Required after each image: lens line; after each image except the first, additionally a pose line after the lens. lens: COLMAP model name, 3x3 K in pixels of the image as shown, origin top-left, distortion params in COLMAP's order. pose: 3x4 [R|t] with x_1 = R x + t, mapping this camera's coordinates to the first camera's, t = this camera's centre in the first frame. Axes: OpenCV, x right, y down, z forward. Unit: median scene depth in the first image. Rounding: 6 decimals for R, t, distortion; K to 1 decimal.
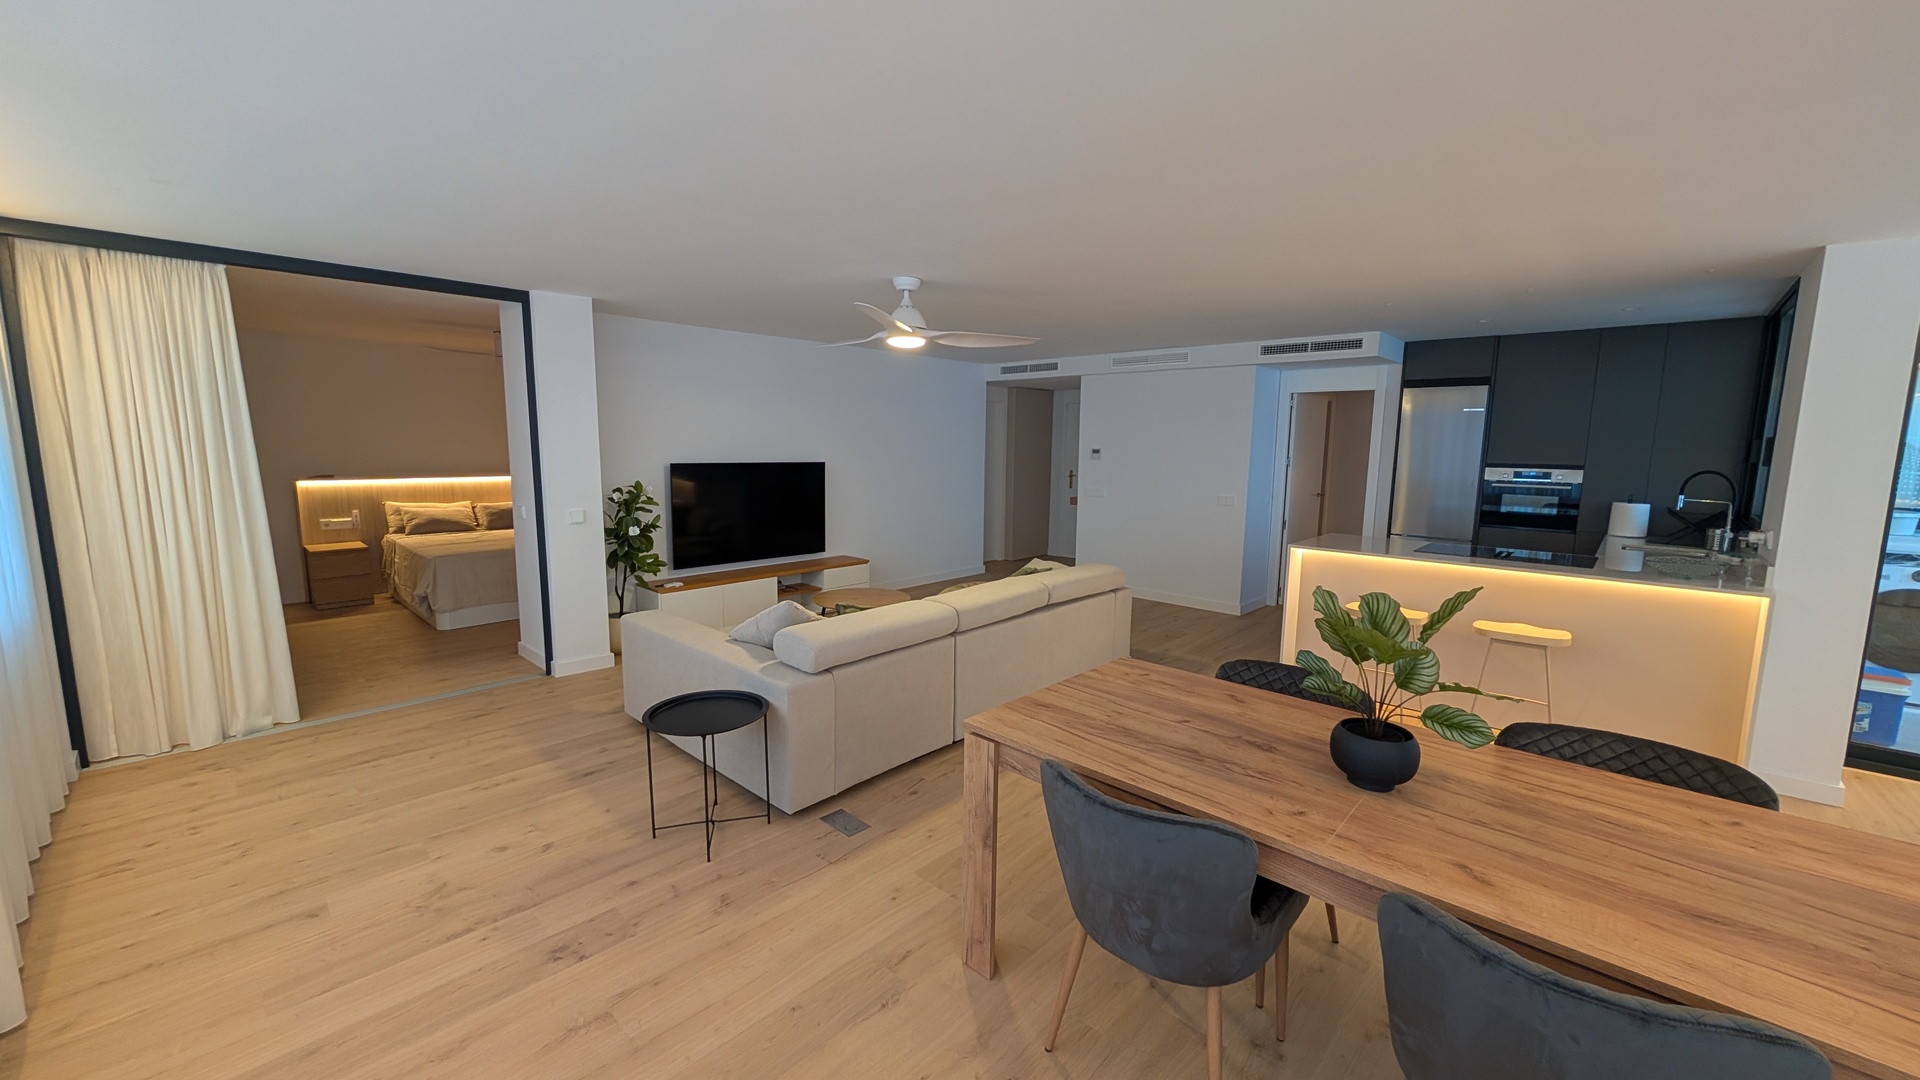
lens RADIAL K [[721.8, 0, 955.4], [0, 721.8, 536.7], [0, 0, 1]] dist [-0.000580, 0.000460]
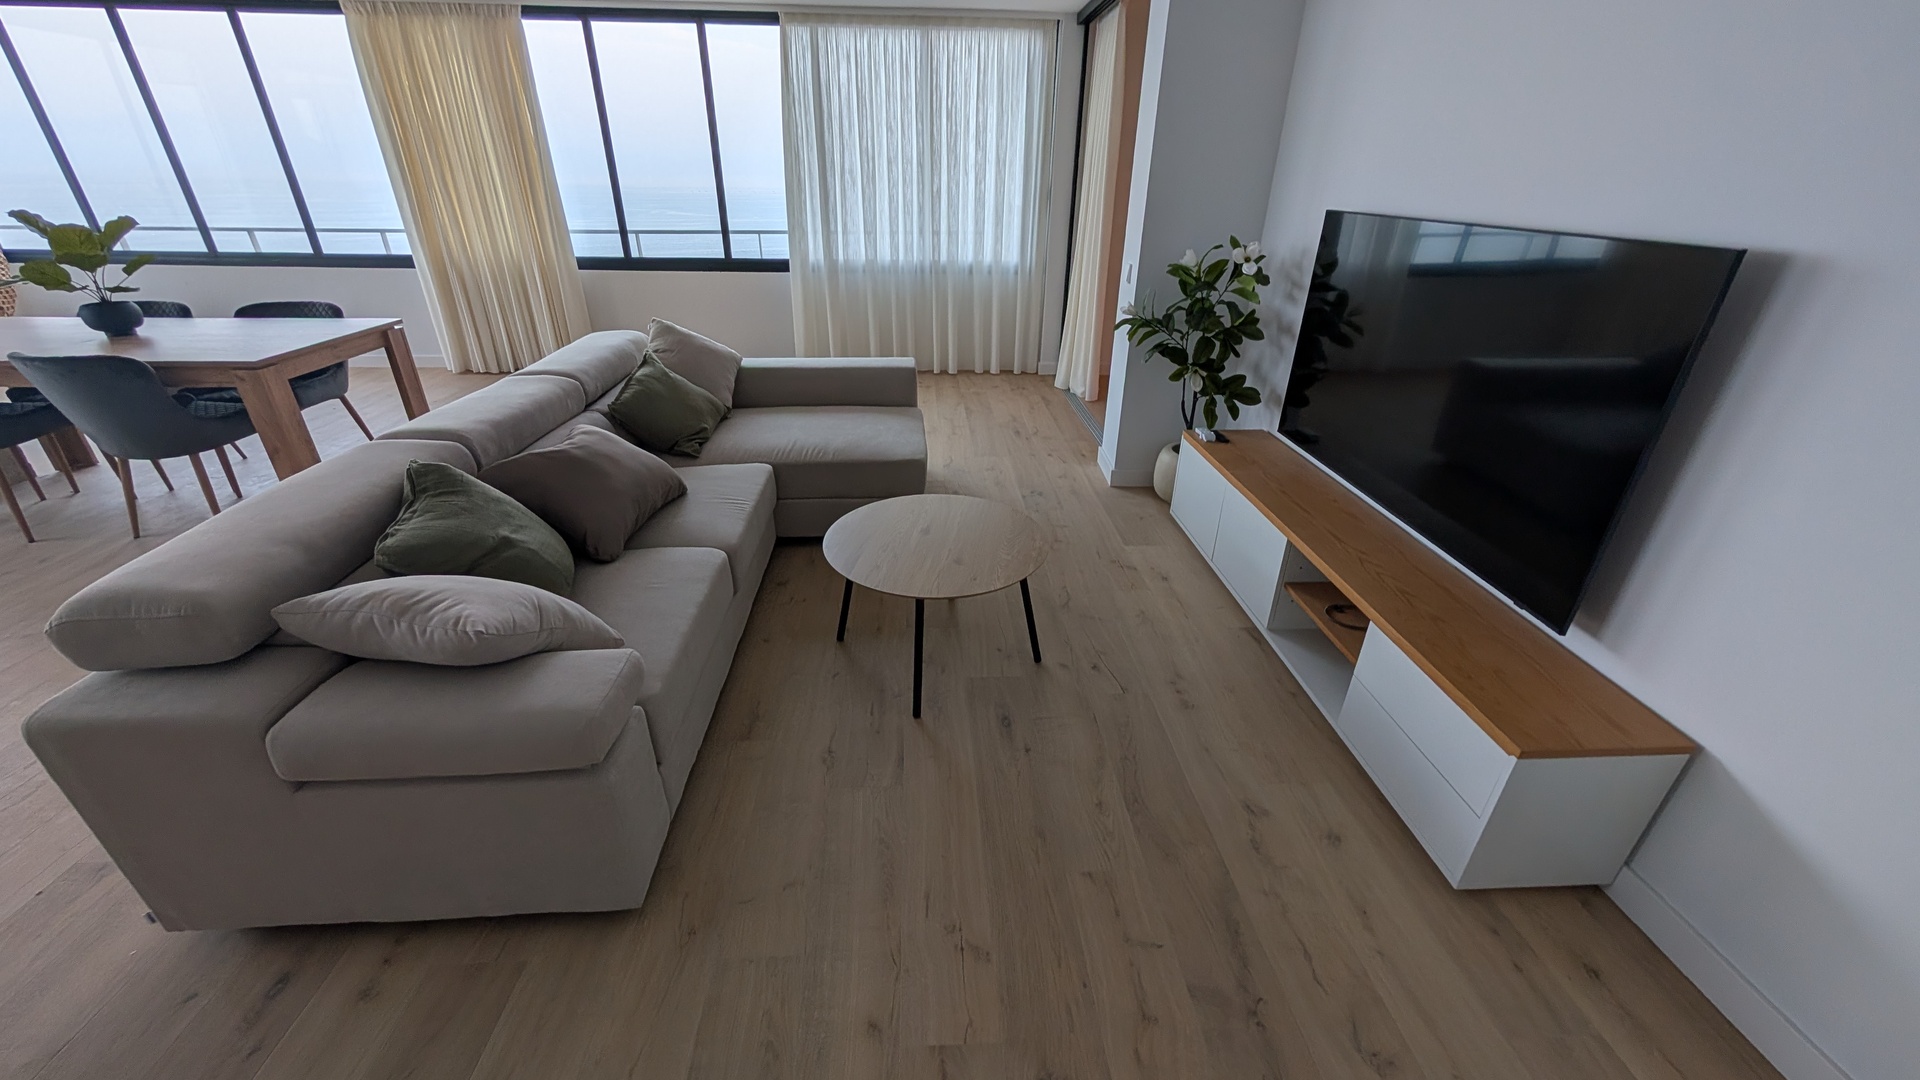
lens RADIAL K [[721.8, 0, 955.4], [0, 721.8, 536.7], [0, 0, 1]] dist [-0.000580, 0.000460]
pose [[-0.691169, 0.303693, -0.655786, 0.204042], [-0.119118, 0.847137, 0.517852, -0.181669], [0.712809, 0.436039, -0.549339, 1.579256]]
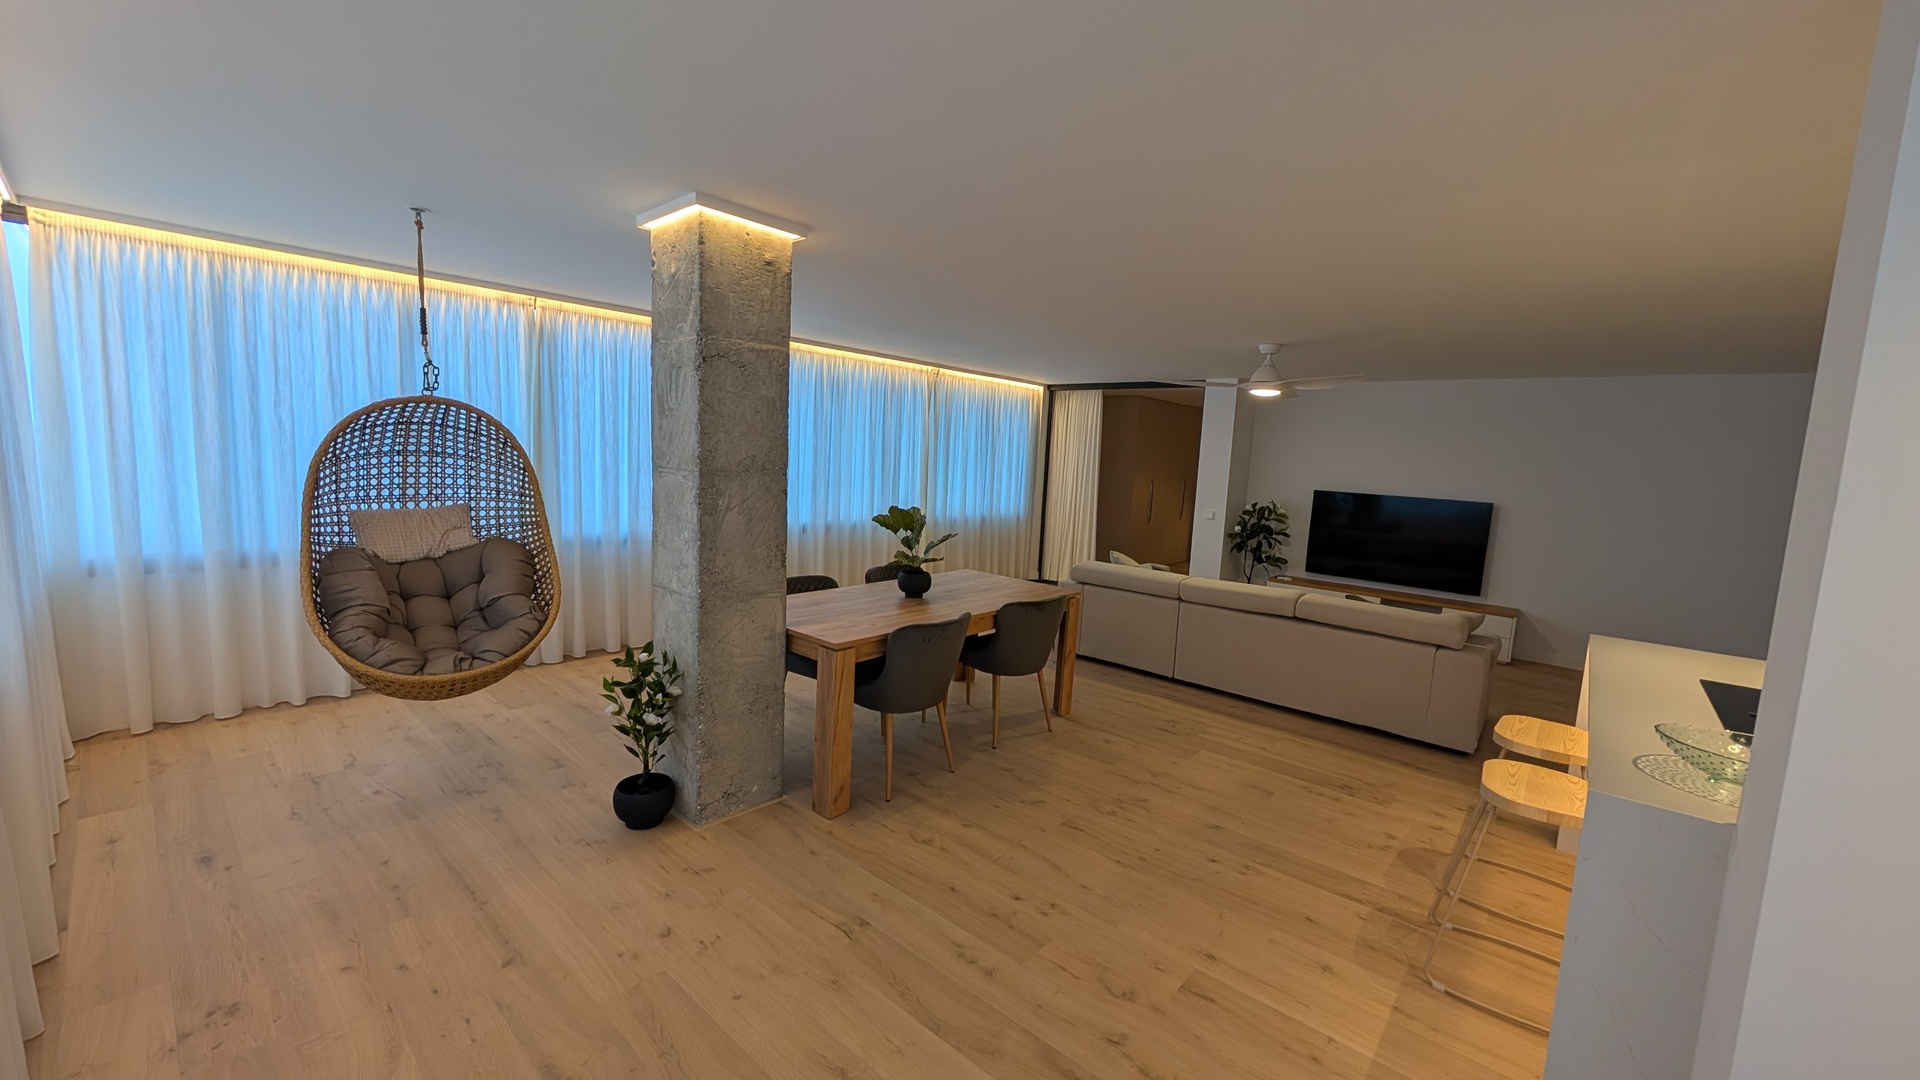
lens RADIAL K [[721.8, 0, 955.4], [0, 721.8, 536.7], [0, 0, 1]] dist [-0.000580, 0.000460]
pose [[0.040524, 0.106975, -0.993436, 1.195018], [-0.182391, 0.978339, 0.097909, -0.038423], [0.982391, 0.177226, 0.059157, 0.404356]]
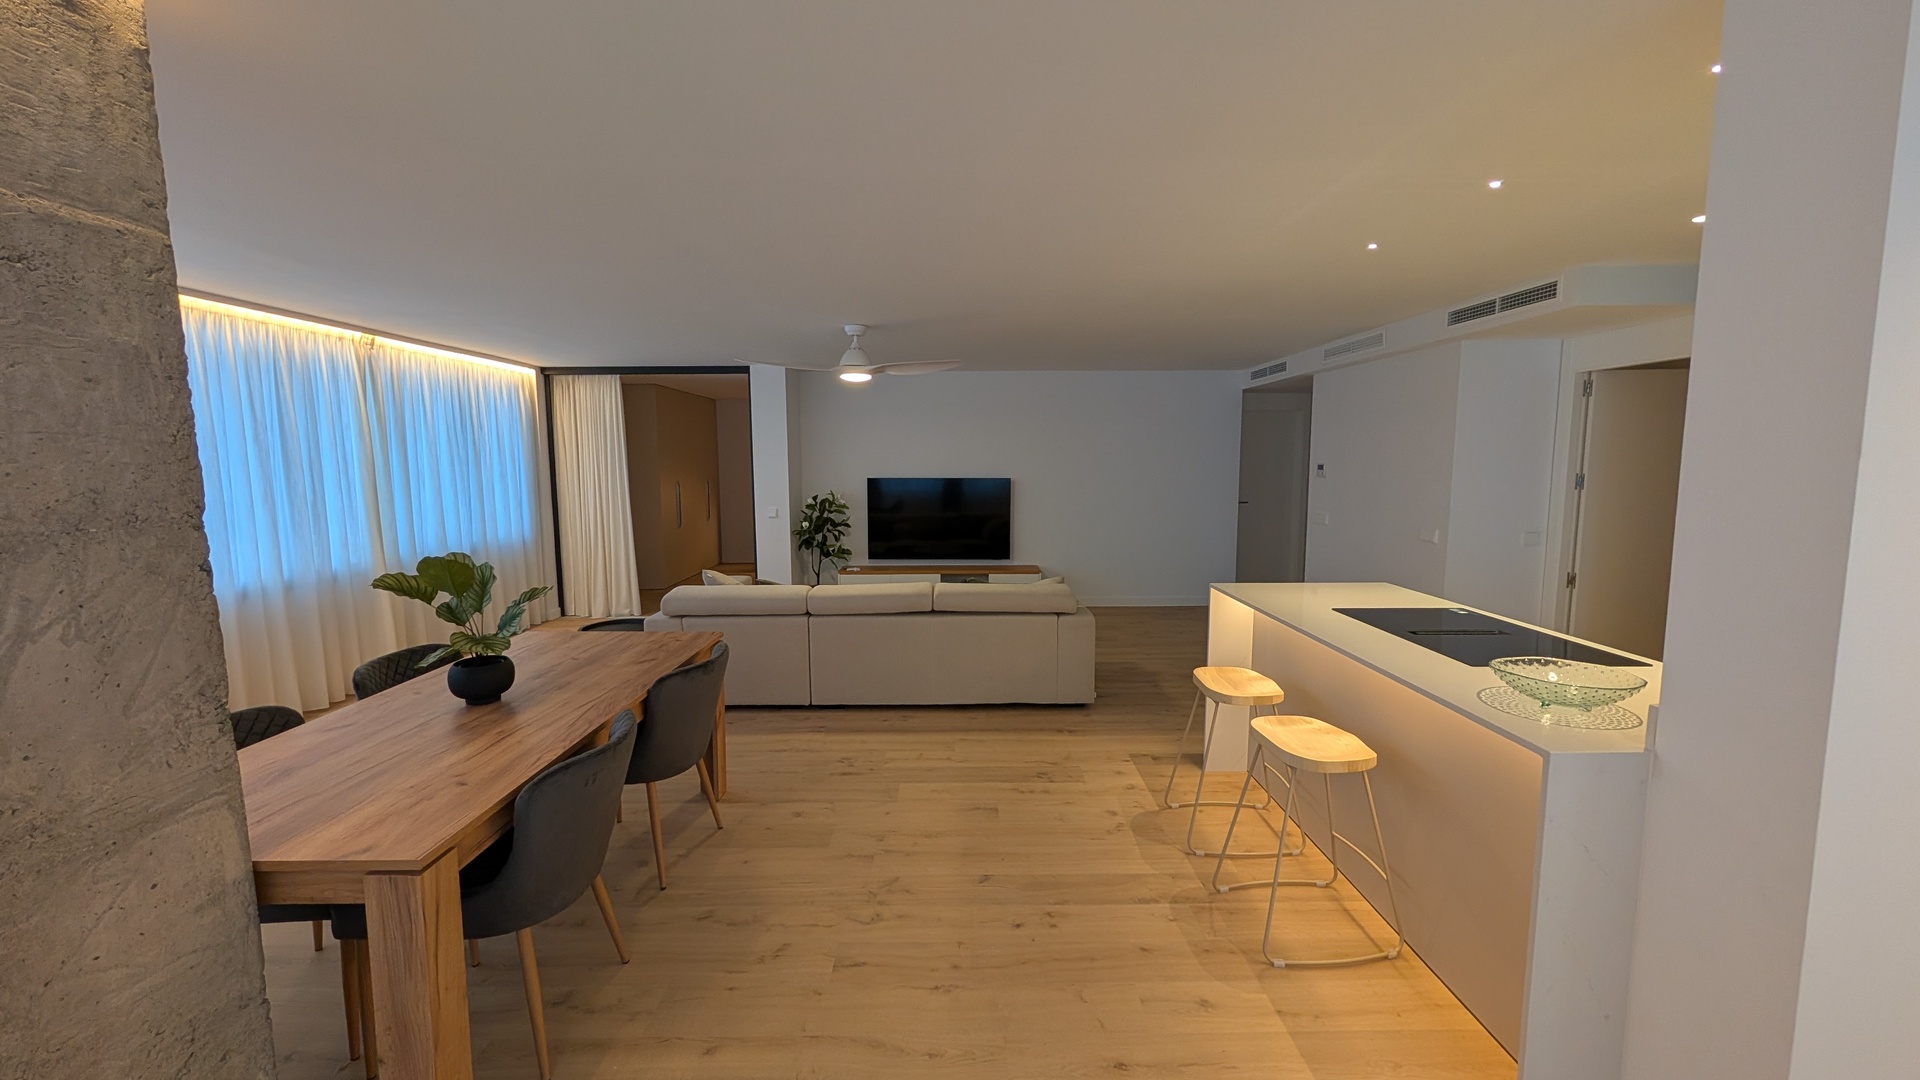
lens RADIAL K [[721.8, 0, 955.4], [0, 721.8, 536.7], [0, 0, 1]] dist [-0.000580, 0.000460]
pose [[0.685654, 0.062071, -0.725276, 0.916679], [-0.083376, 0.996497, 0.006462, -0.022744], [0.723137, 0.056040, 0.688427, 0.289329]]
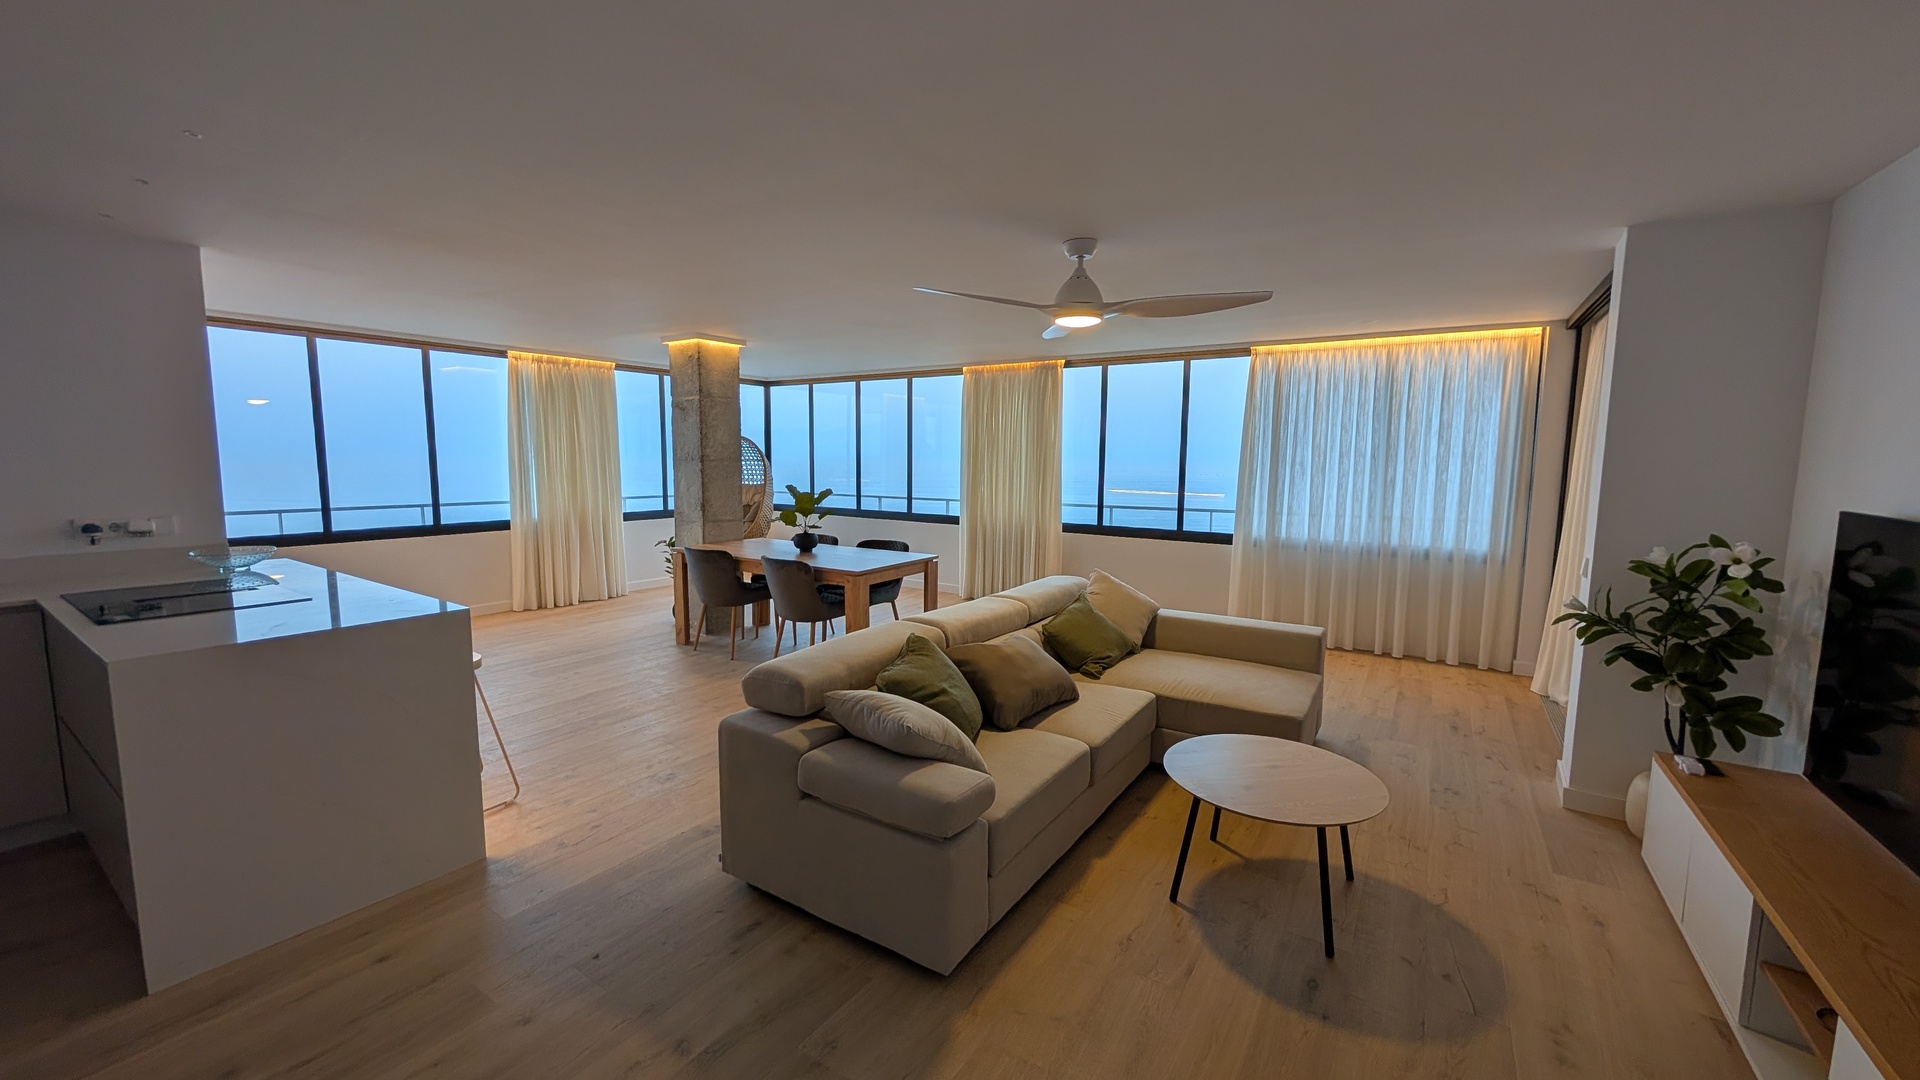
lens RADIAL K [[721.8, 0, 955.4], [0, 721.8, 536.7], [0, 0, 1]] dist [-0.000580, 0.000460]
pose [[-0.984356, -0.001966, -0.176182, 0.212094], [-0.044697, 0.970014, 0.238903, -0.213082], [0.170430, 0.243040, -0.954927, 1.728843]]
